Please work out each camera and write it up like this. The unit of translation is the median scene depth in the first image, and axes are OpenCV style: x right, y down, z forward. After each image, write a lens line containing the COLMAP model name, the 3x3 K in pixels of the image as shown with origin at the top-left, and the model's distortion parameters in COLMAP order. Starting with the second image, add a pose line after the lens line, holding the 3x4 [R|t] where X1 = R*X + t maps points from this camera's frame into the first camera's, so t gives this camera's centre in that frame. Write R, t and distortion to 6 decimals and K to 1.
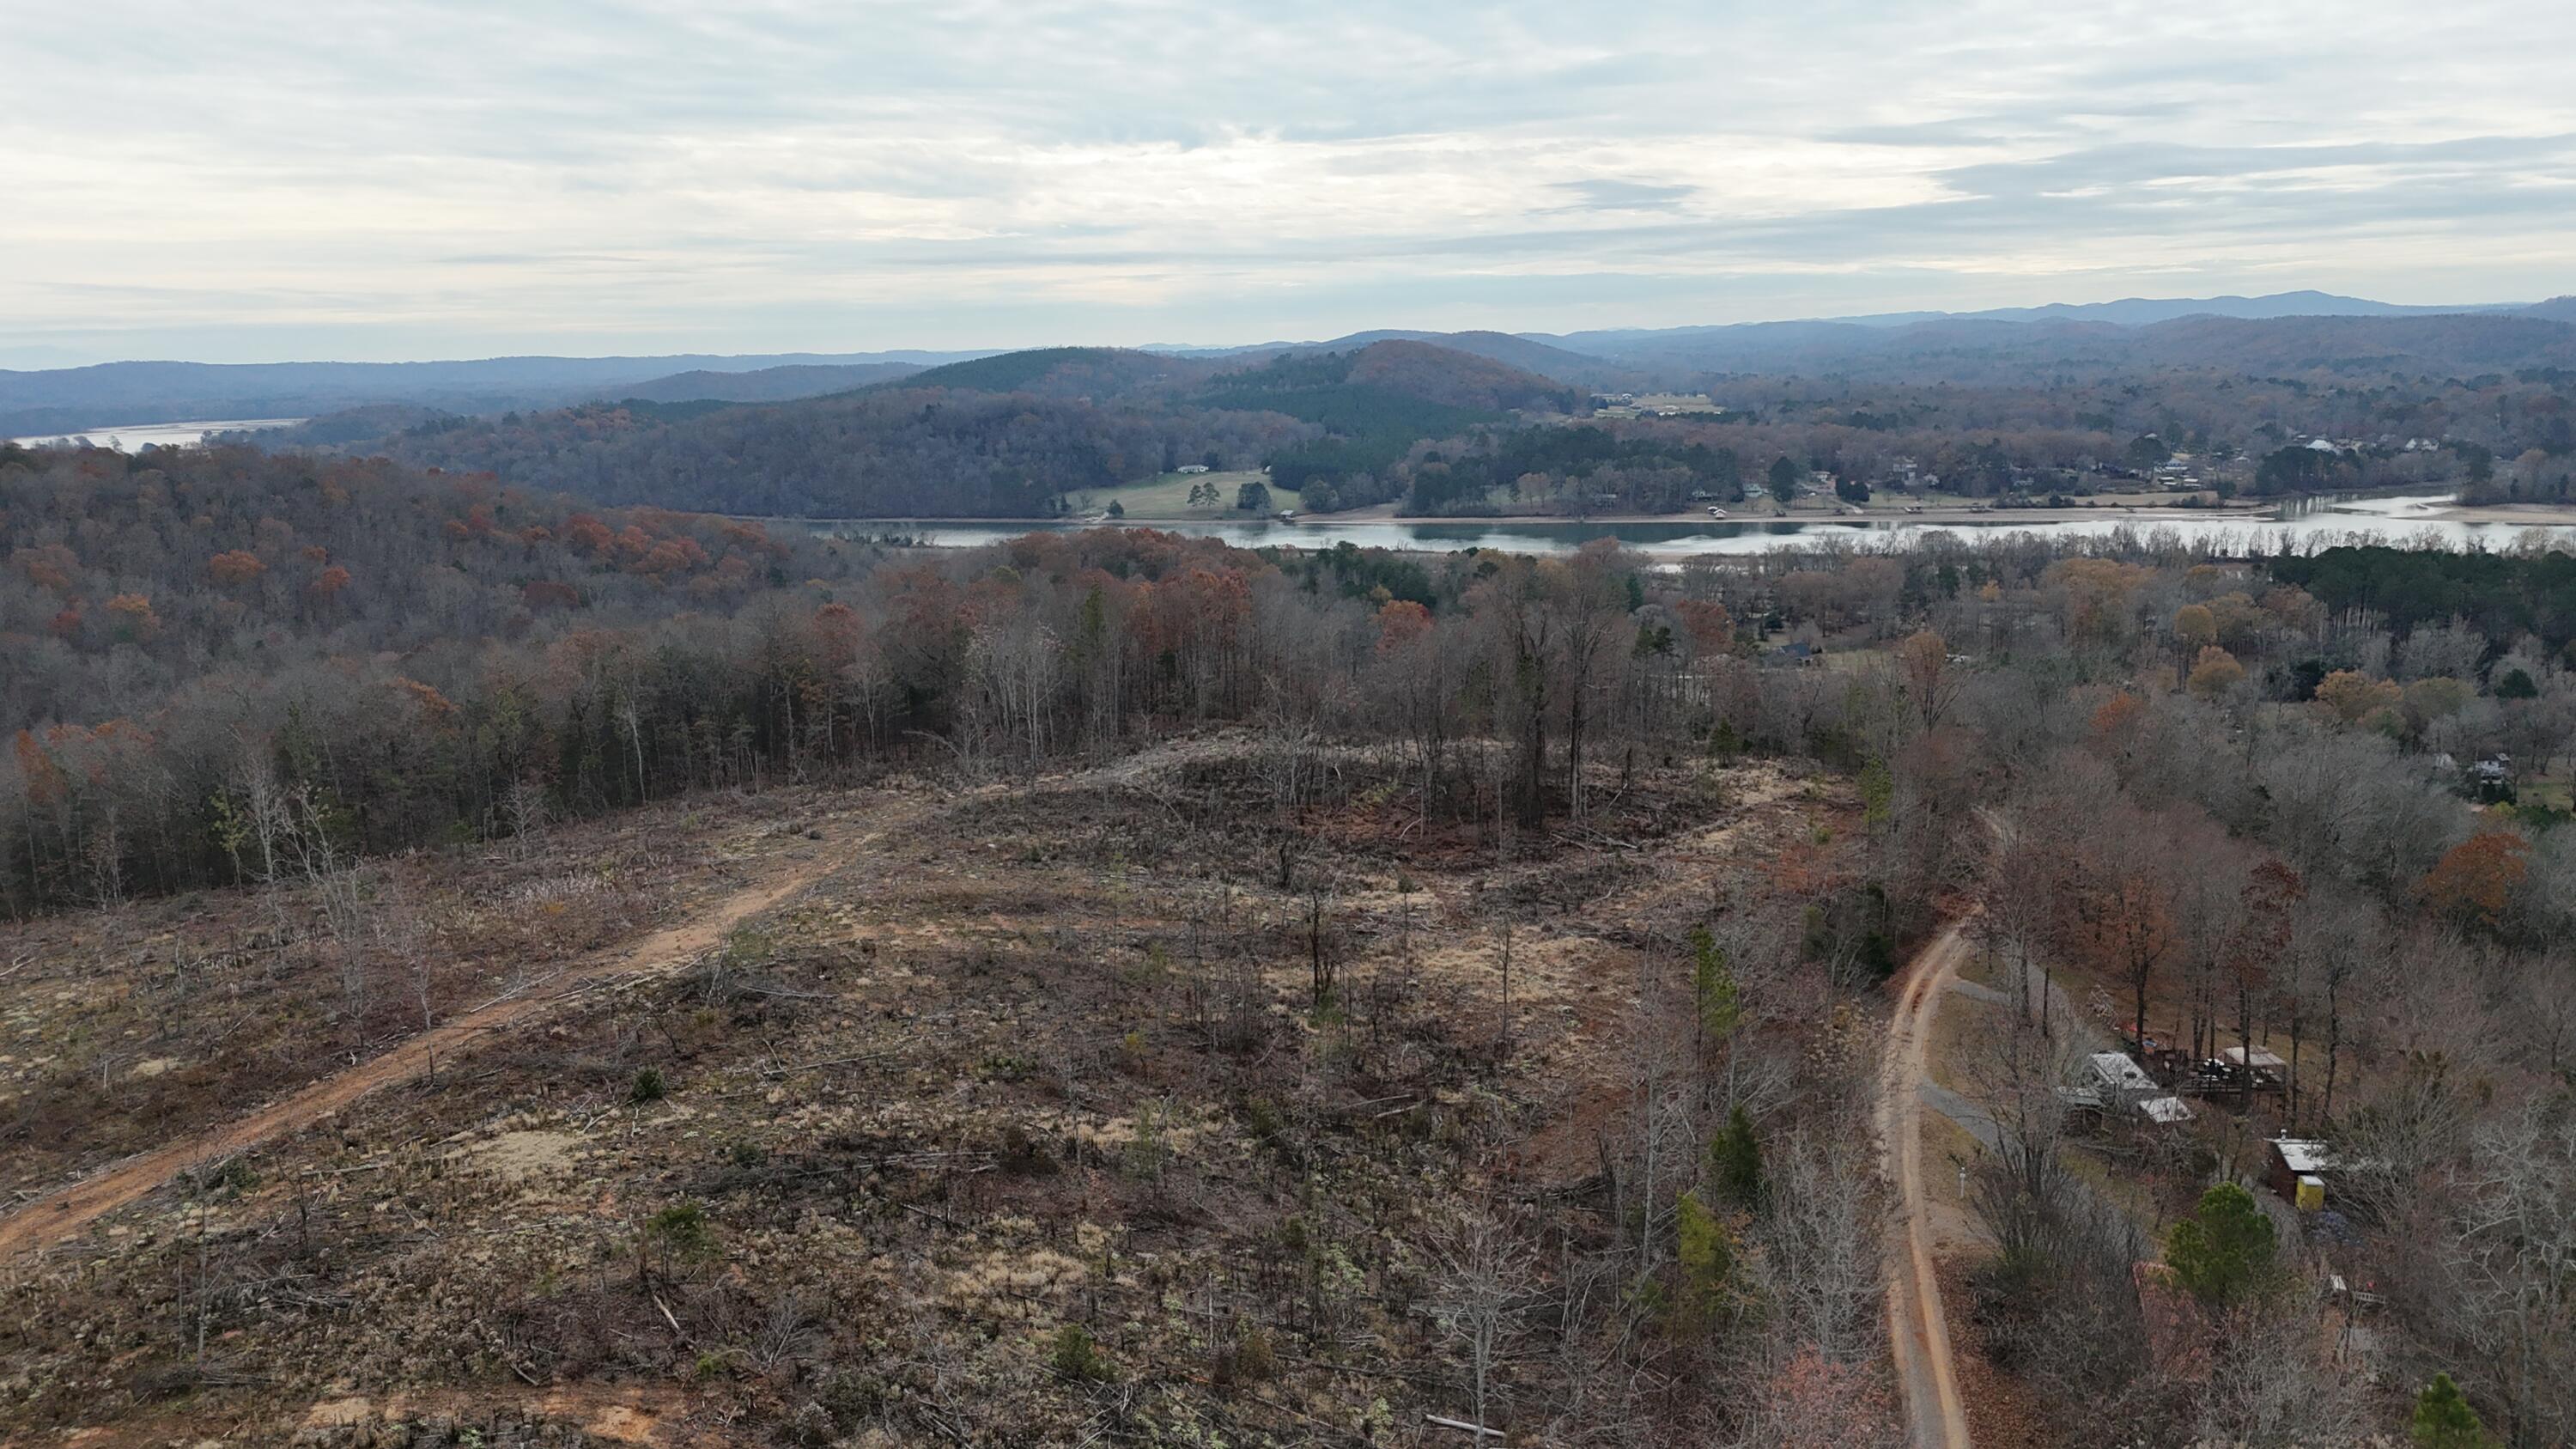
lens RADIAL K [[1874.3, 0, 1283.1], [0, 1874.3, 725.9], [0, 0, 1]] dist [0.086150, -0.084429]
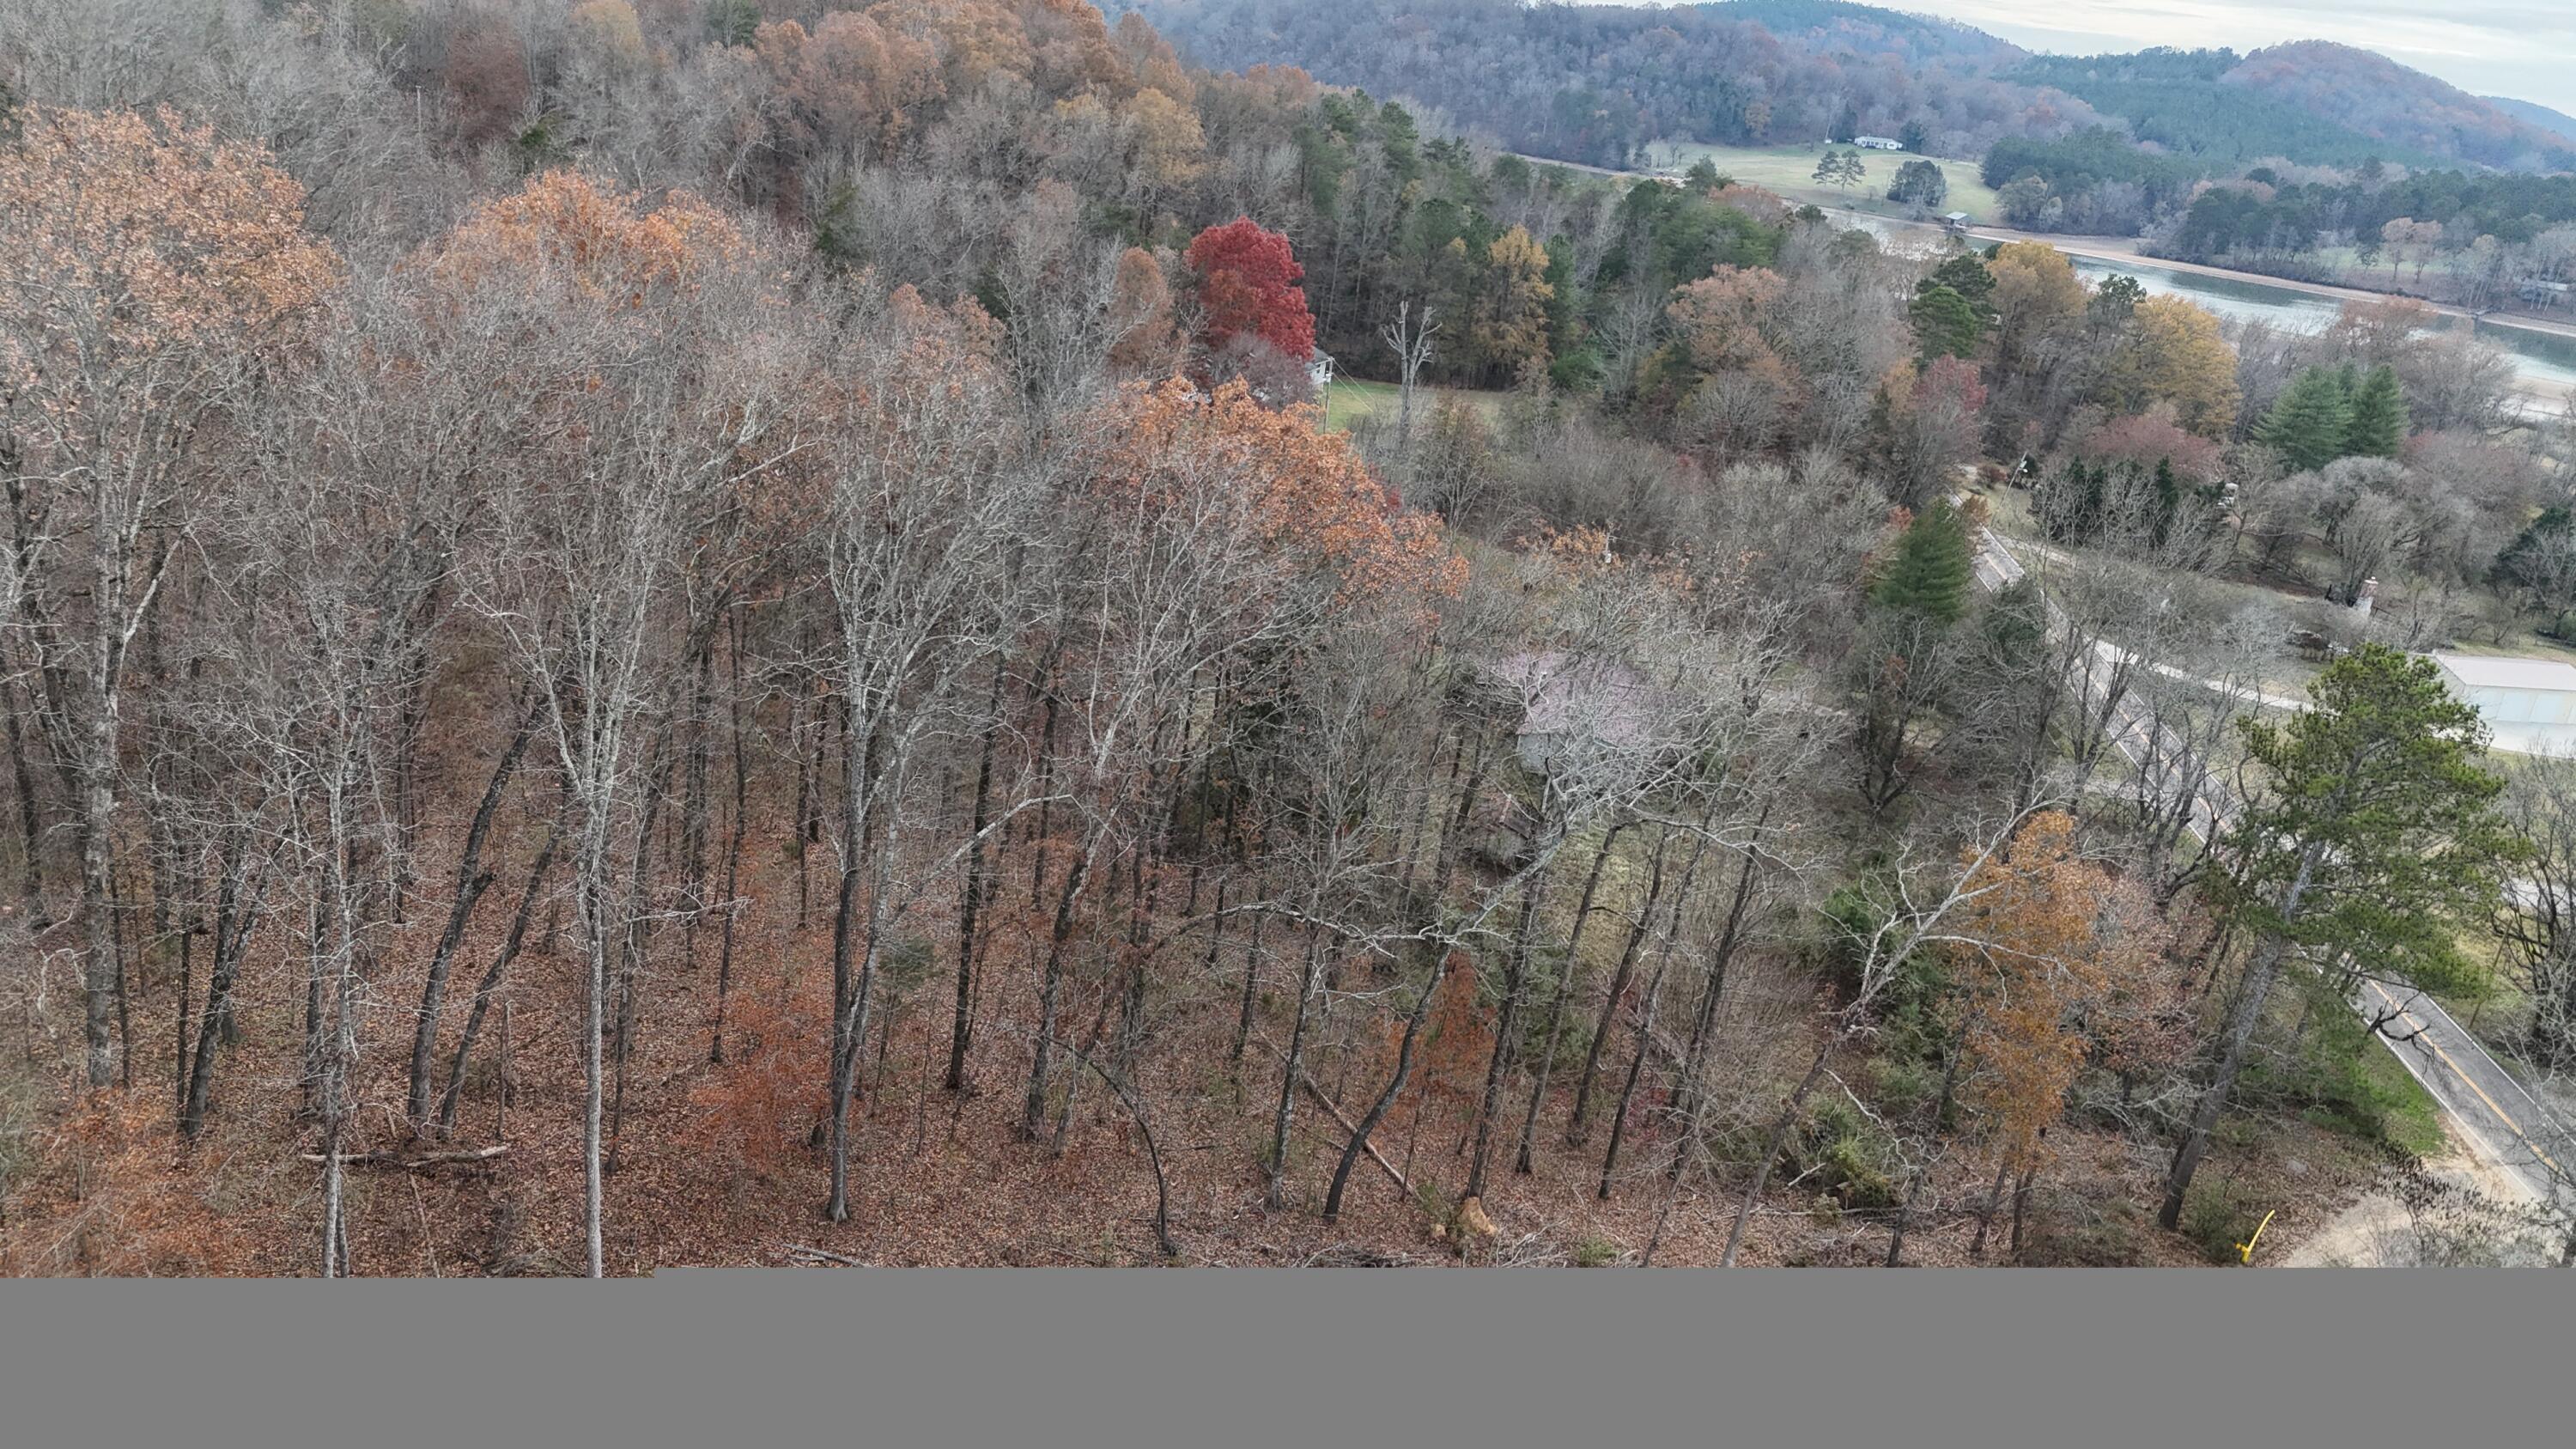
lens RADIAL K [[1874.3, 0, 1302.6], [0, 1874.3, 662.9], [0, 0, 1]] dist [0.086150, -0.084429]
pose [[0.885969, 0.271187, -0.376187, 0.091447], [-0.226199, 0.960861, 0.159941, -0.023891], [0.404838, -0.056610, 0.912635, 0.342253]]
